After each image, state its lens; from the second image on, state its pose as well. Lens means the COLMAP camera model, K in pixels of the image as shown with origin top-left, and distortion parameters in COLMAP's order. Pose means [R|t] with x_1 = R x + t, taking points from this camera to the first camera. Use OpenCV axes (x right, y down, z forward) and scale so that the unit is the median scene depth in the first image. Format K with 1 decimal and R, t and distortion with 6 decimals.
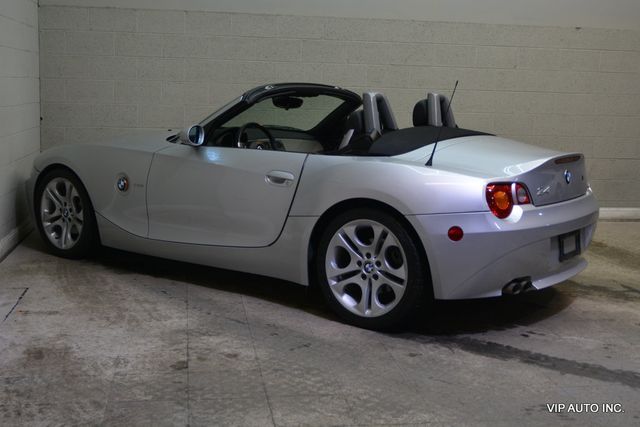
lens RADIAL K [[811.9, 0, 320.0], [0, 811.9, 213.5], [0, 0, 1]] dist [-0.015085, -0.041470]
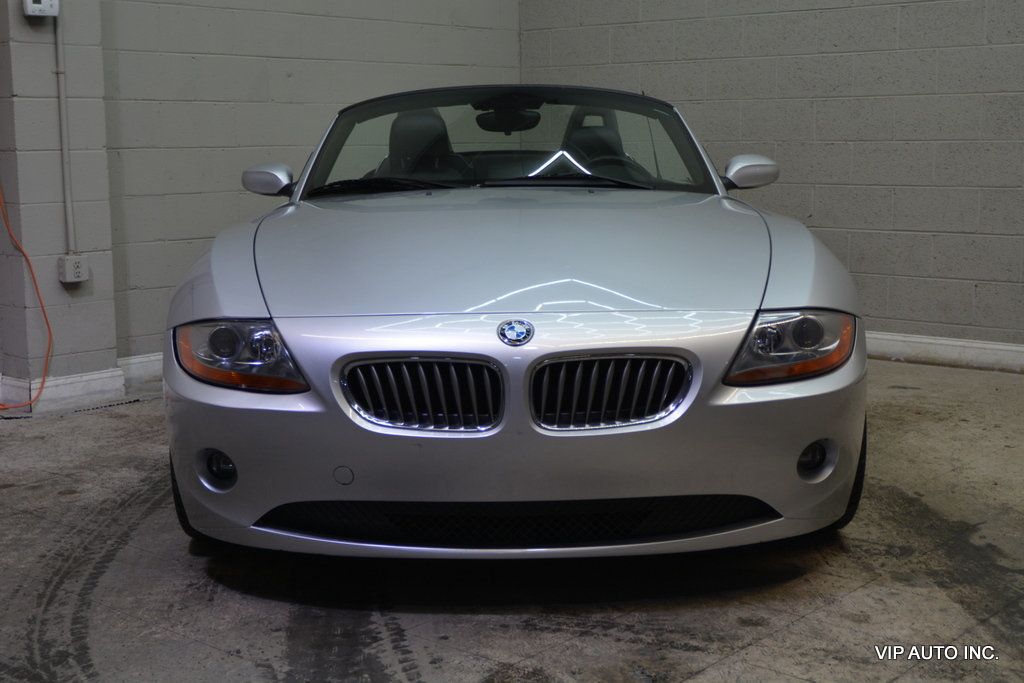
lens RADIAL K [[1377.3, 0, 512.0], [0, 1377.3, 341.5], [0, 0, 1]] dist [-0.007111, -0.001356]
pose [[0.640587, 0.078663, -0.763846, 0.922726], [-0.089988, 0.995575, 0.027060, -0.011362], [0.762595, 0.051402, 0.644831, 0.503797]]
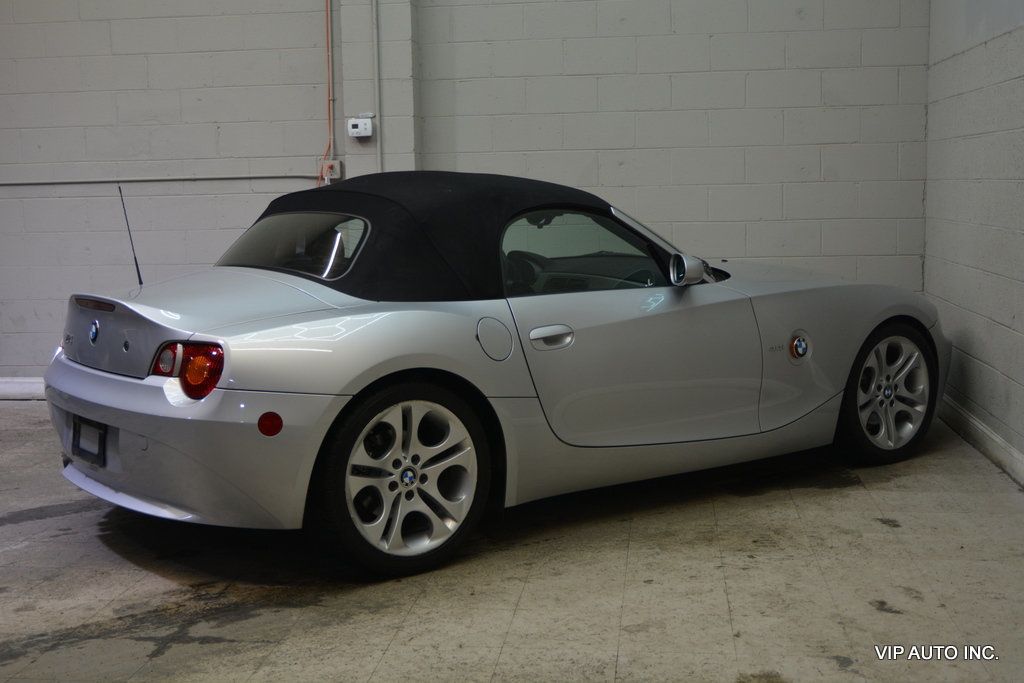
lens RADIAL K [[1289.0, 0, 512.0], [0, 1289.0, 341.5], [0, 0, 1]] dist [-0.013262, -0.003291]
pose [[-0.277106, 0.092263, -0.956399, 1.292533], [-0.135655, 0.981652, 0.134004, -0.238179], [0.951215, 0.166874, -0.259506, 1.729557]]
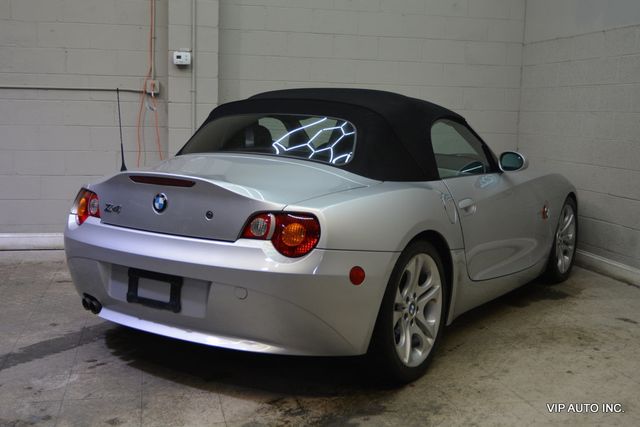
lens RADIAL K [[742.8, 0, 320.0], [0, 742.8, 213.5], [0, 0, 1]] dist [-0.011021, -0.026161]
pose [[0.066153, 0.106456, -0.992114, 1.129776], [-0.174499, 0.980204, 0.093543, -0.142419], [0.982433, 0.166934, 0.083420, 1.203707]]
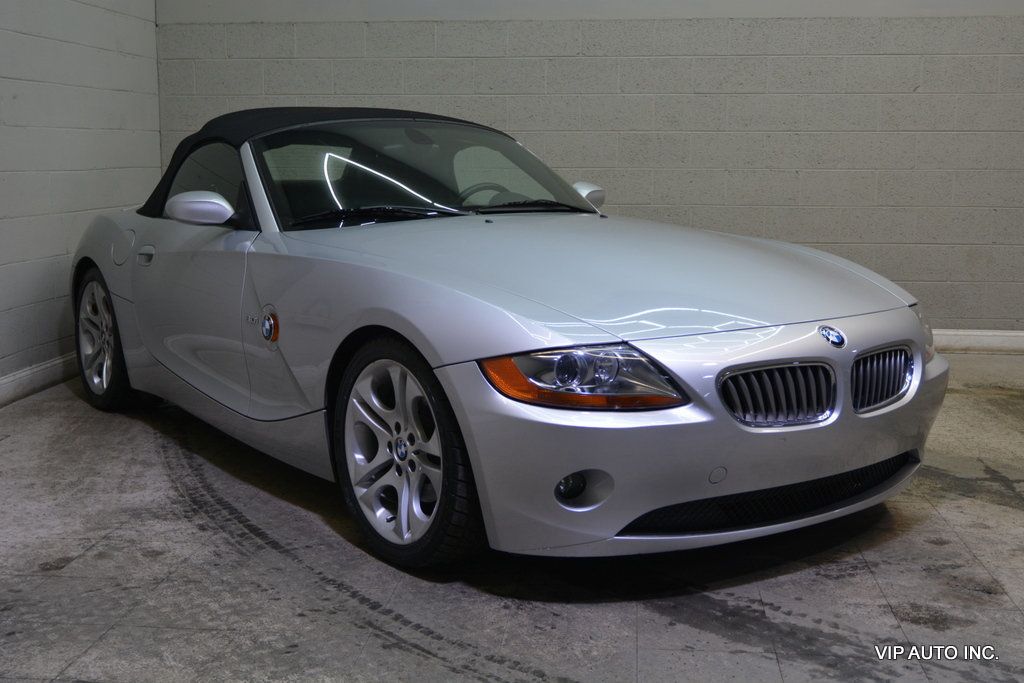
lens RADIAL K [[1202.5, 0, 512.0], [0, 1202.5, 341.5], [0, 0, 1]] dist [-0.017199, 0.001088]
pose [[0.965937, 0.013797, -0.258409, 0.363299], [-0.014081, 0.999901, 0.000752, 0.009206], [0.258394, 0.002912, 0.966035, 0.175664]]
